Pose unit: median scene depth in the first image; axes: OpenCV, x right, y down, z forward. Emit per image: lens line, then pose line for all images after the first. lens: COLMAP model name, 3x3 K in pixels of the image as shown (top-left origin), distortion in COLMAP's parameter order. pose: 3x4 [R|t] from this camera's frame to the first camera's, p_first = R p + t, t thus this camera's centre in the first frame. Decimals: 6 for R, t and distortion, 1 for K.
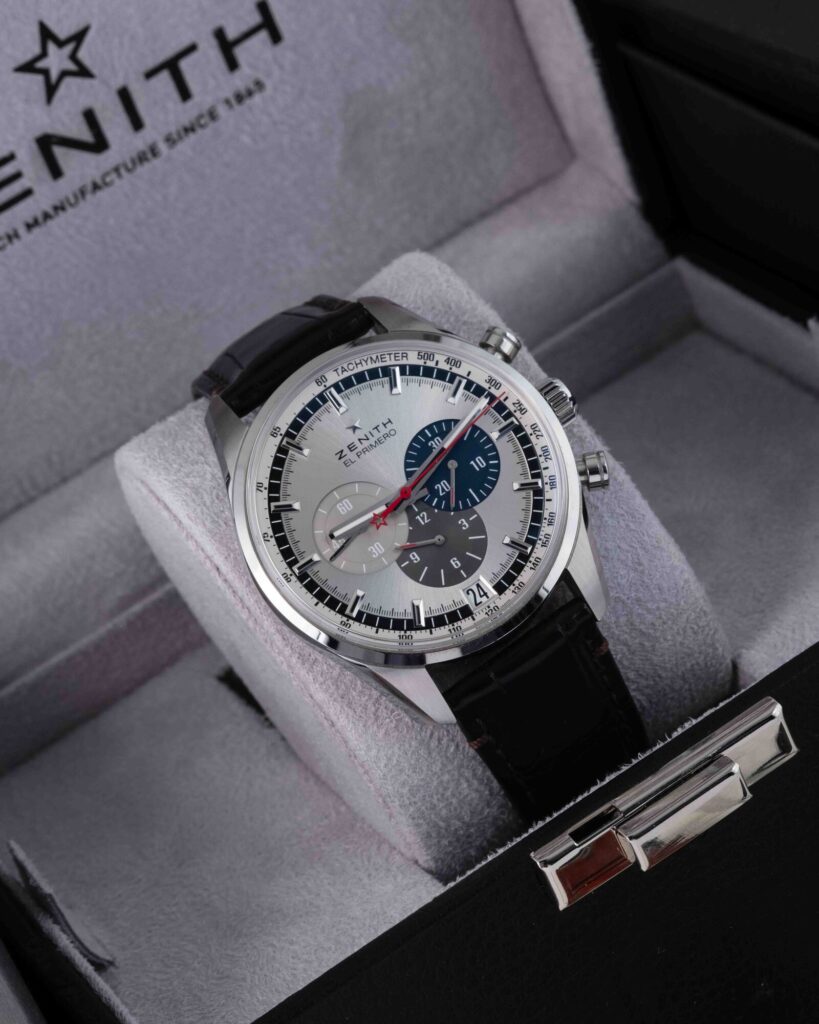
lens RADIAL K [[4058.0, 0, 409.5], [0, 4058.0, 512.0], [0, 0, 1]] dist [0.171532, 3.485977]
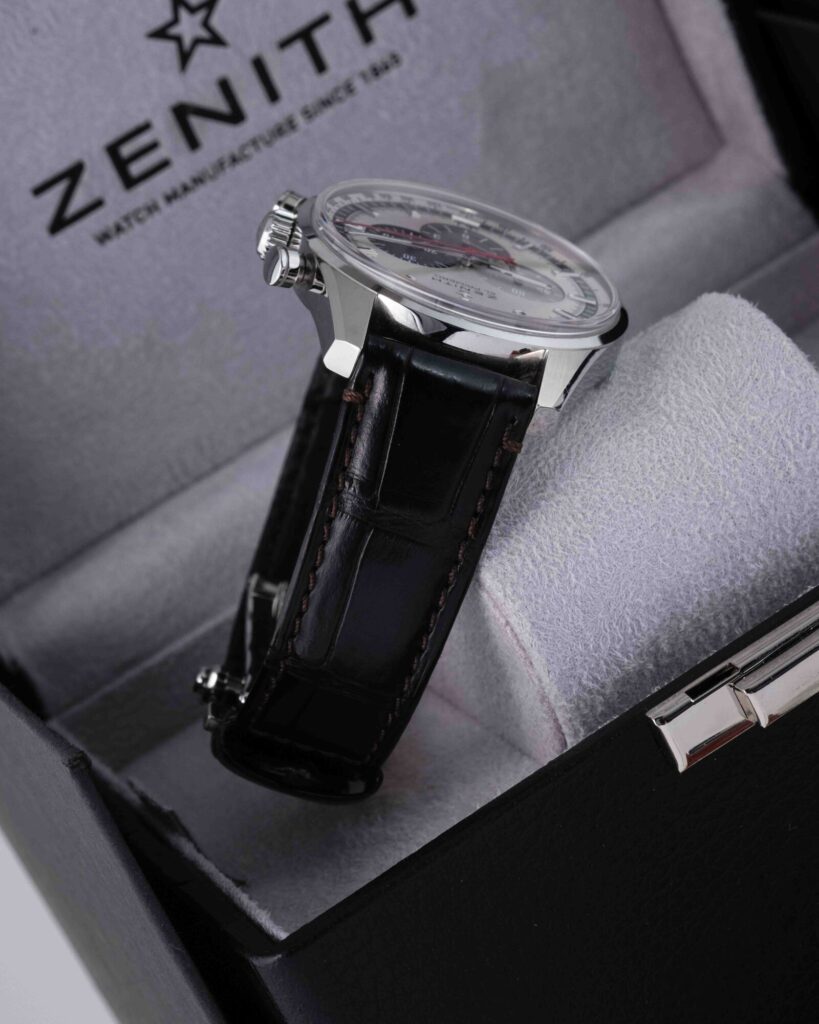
lens RADIAL K [[4058.0, 0, 409.5], [0, 4058.0, 512.0], [0, 0, 1]] dist [0.171532, 3.485977]
pose [[0.995147, -0.035709, -0.091687, 0.056229], [0.023094, 0.990559, -0.135129, 0.145850], [0.095647, 0.132356, 0.986577, 0.021584]]
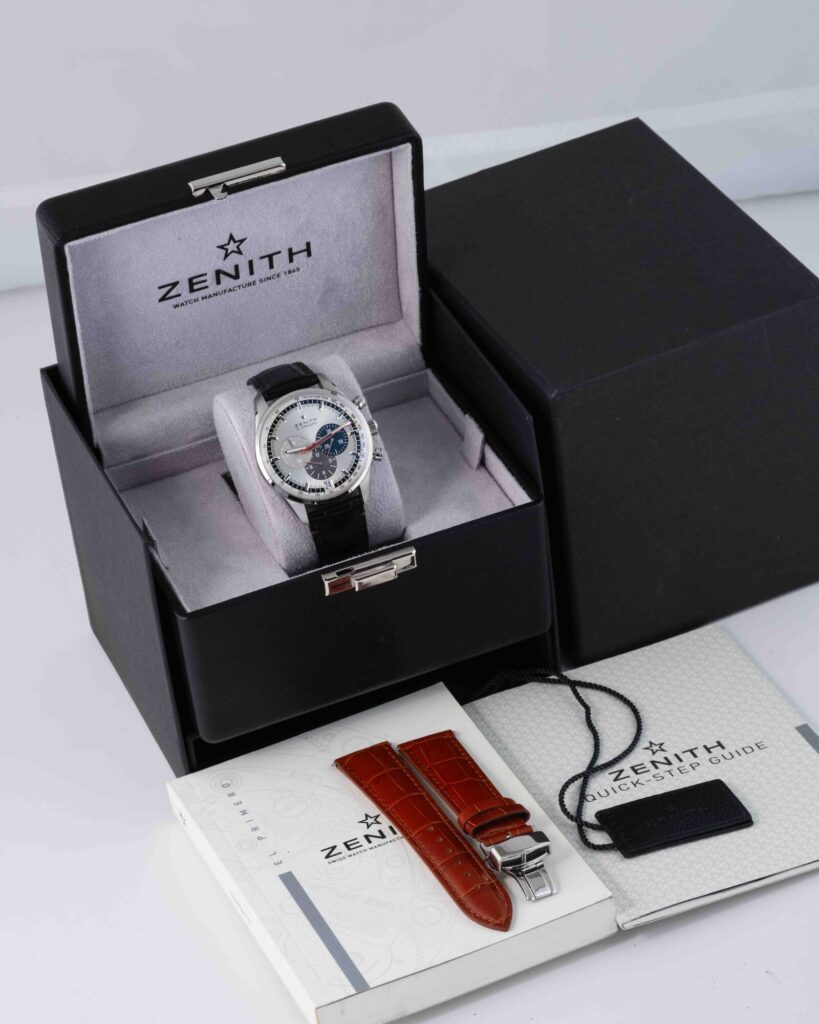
lens RADIAL K [[4058.0, 0, 409.5], [0, 4058.0, 512.0], [0, 0, 1]] dist [0.171532, 3.485977]
pose [[0.955907, 0.279226, 0.090970, -0.170204], [-0.286441, 0.954824, 0.079141, -0.189865], [-0.064762, -0.101709, 0.992704, -1.733837]]
